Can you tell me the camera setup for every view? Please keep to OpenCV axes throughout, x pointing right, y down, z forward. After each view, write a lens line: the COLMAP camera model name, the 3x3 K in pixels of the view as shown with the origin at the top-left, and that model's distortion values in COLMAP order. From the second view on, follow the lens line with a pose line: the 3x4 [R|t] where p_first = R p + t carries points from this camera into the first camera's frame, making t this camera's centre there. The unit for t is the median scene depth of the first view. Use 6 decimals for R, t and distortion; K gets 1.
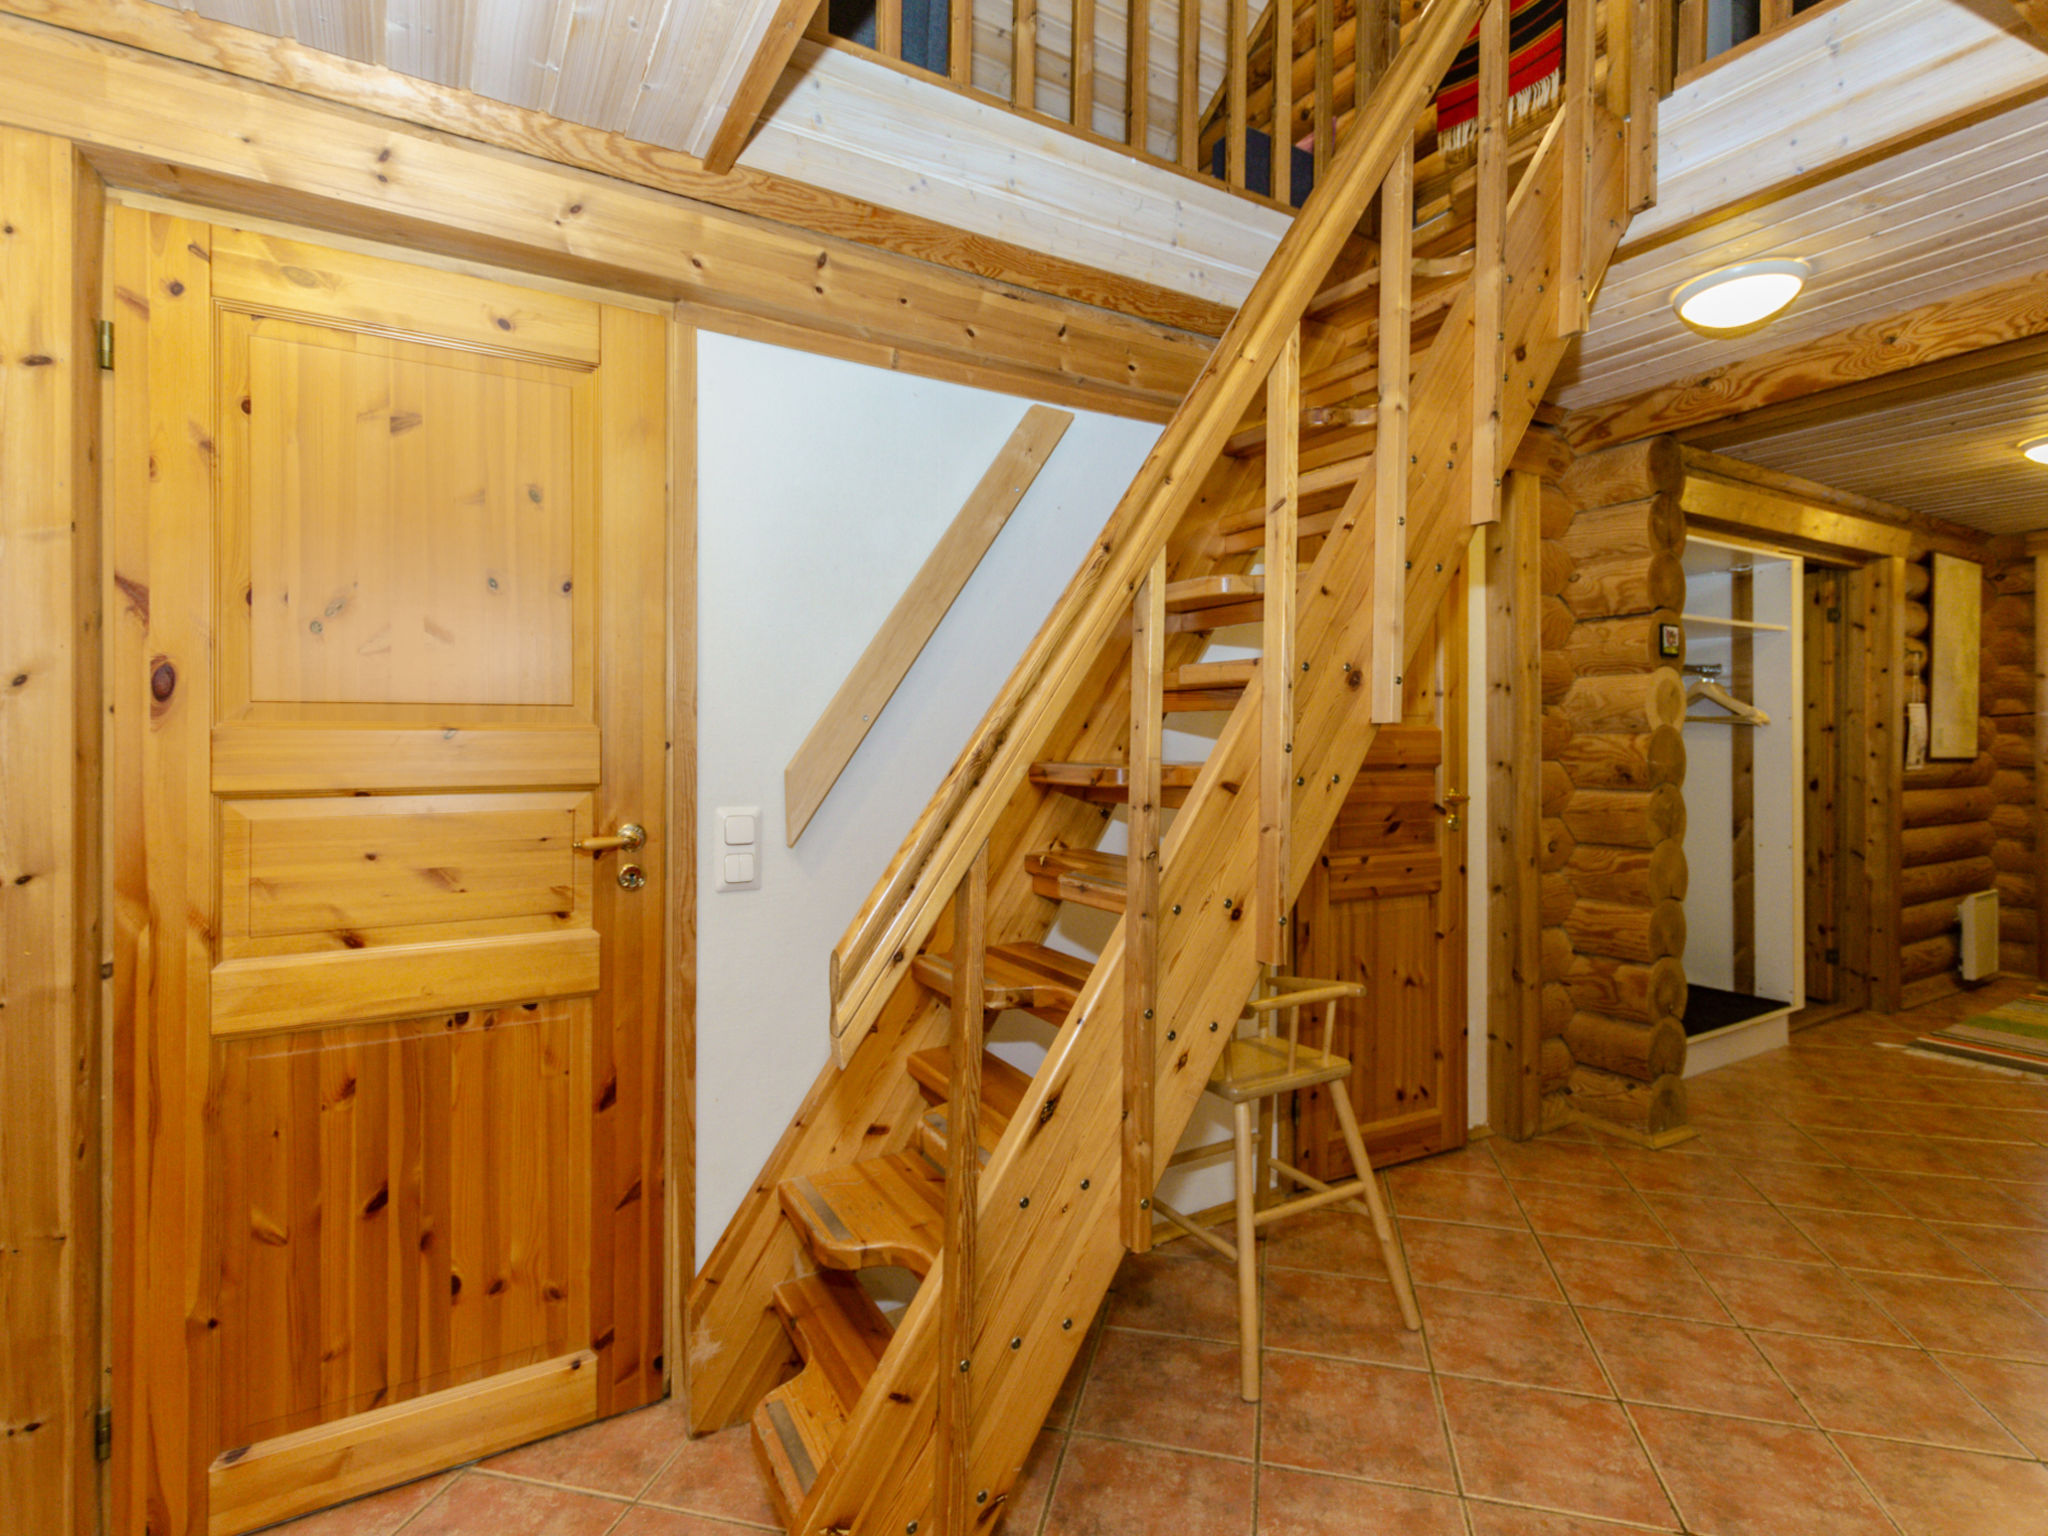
lens RADIAL K [[1021.5, 0, 1032.2], [0, 1021.5, 730.3], [0, 0, 1]] dist [0.009995, -0.004120]
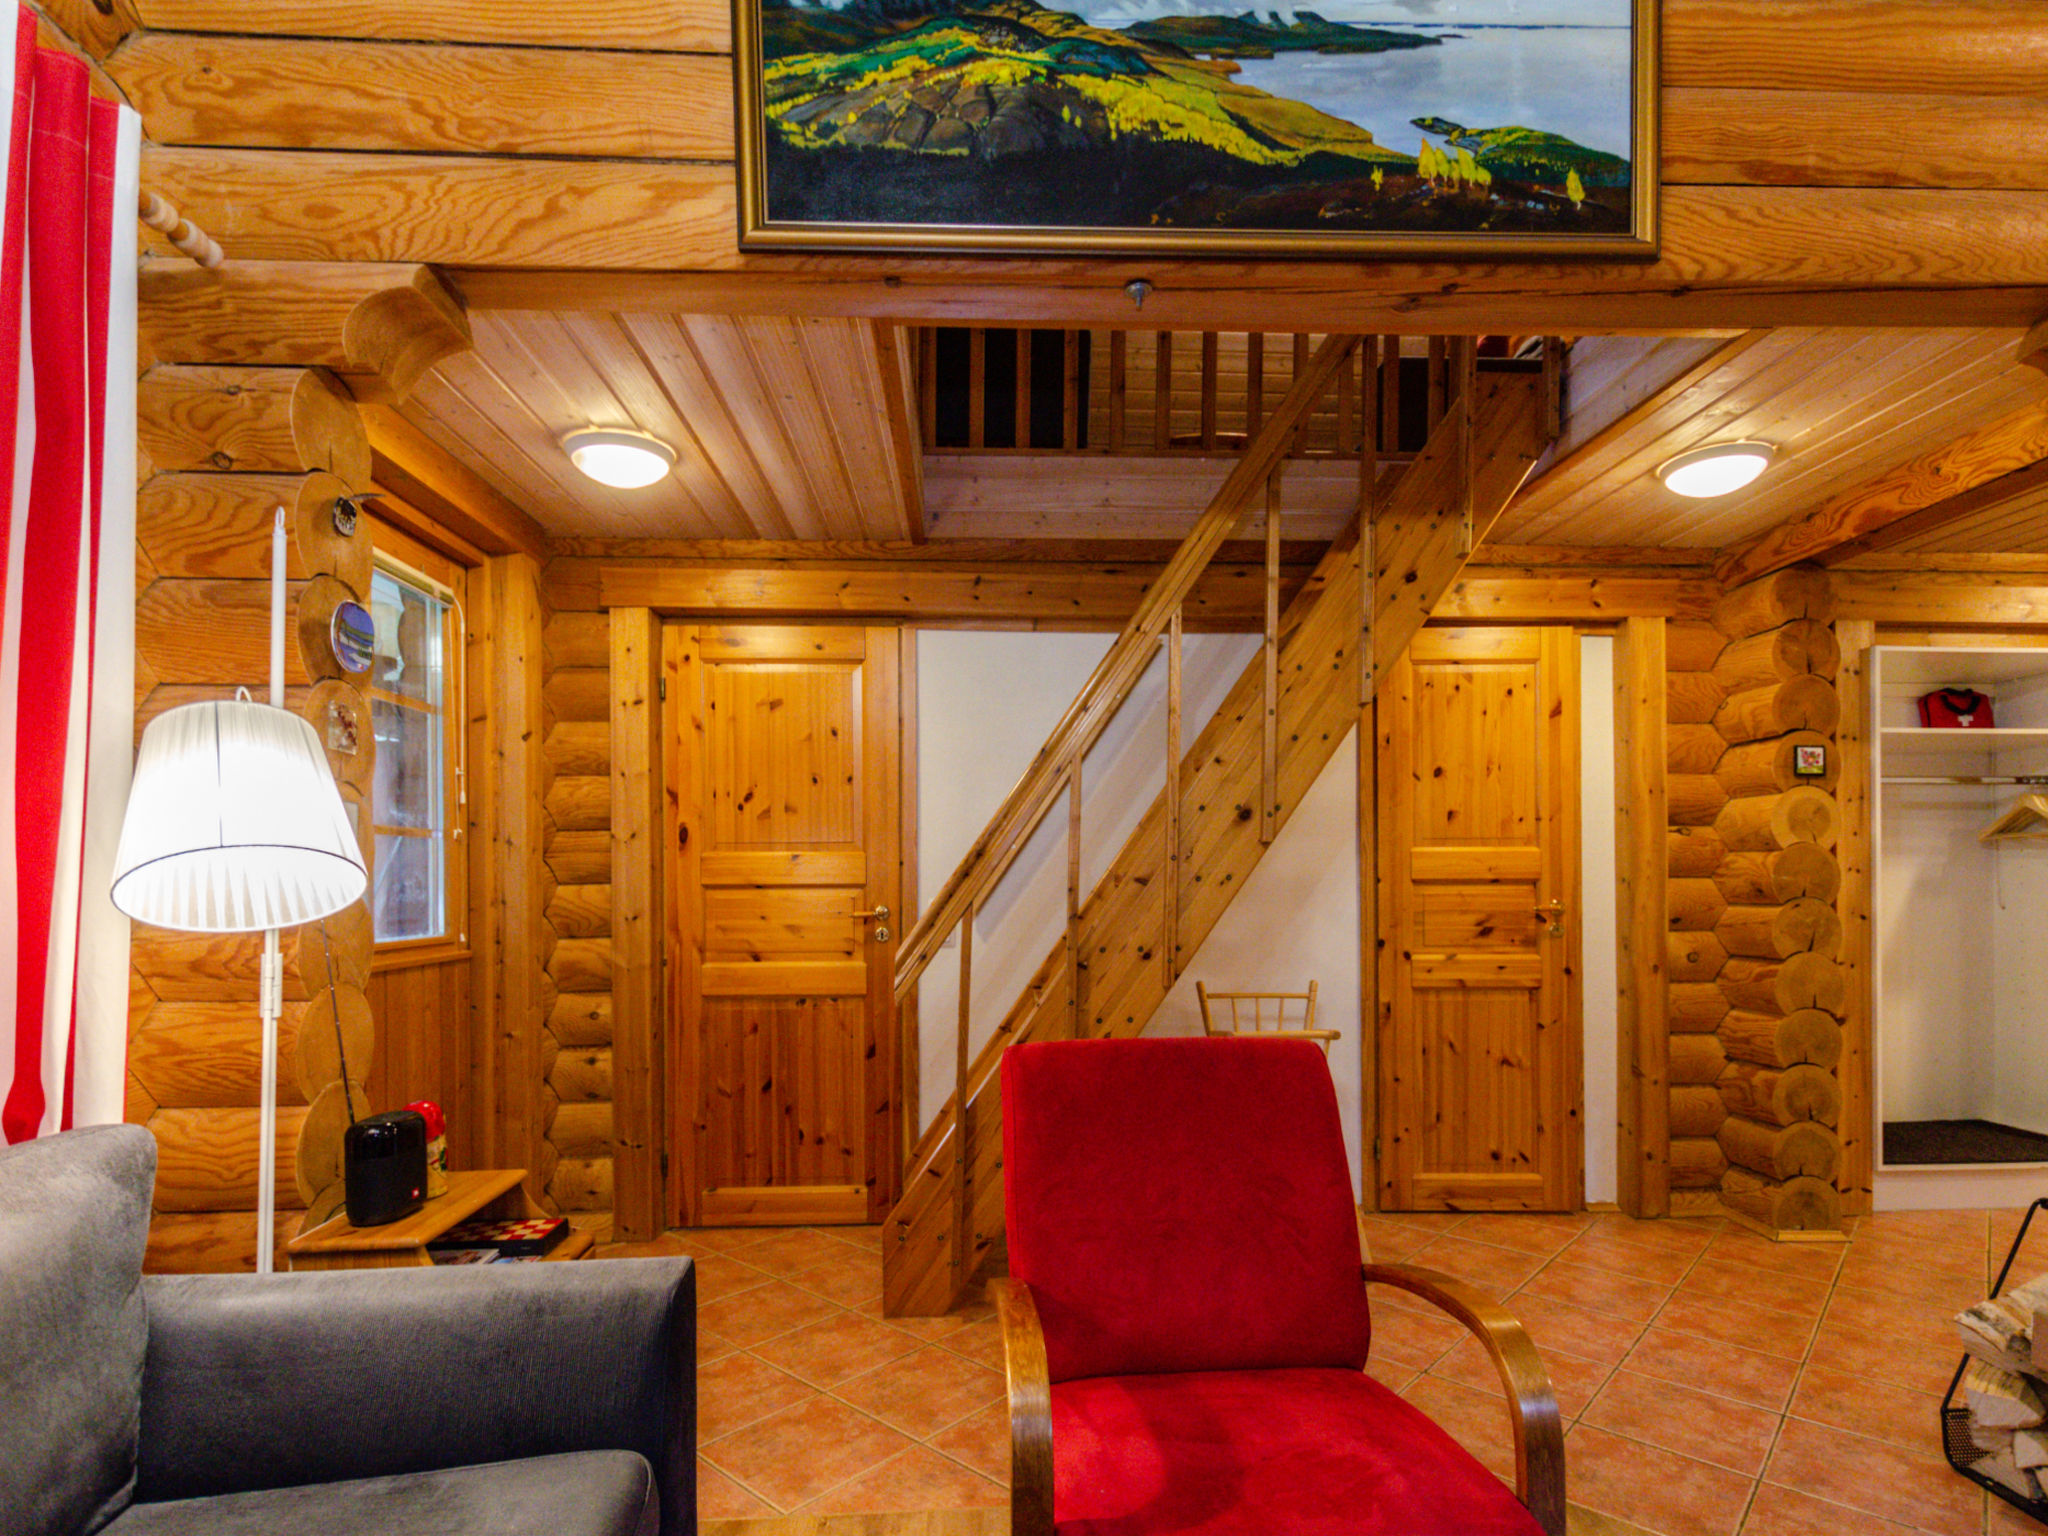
lens RADIAL K [[1021.5, 0, 1011.8], [0, 1021.5, 867.7], [0, 0, 1]] dist [0.009995, -0.004120]
pose [[0.882751, -0.008879, -0.469756, 0.499129], [0.007873, 0.999961, -0.004105, 0.023590], [0.469774, -0.000075, 0.882787, -0.378695]]
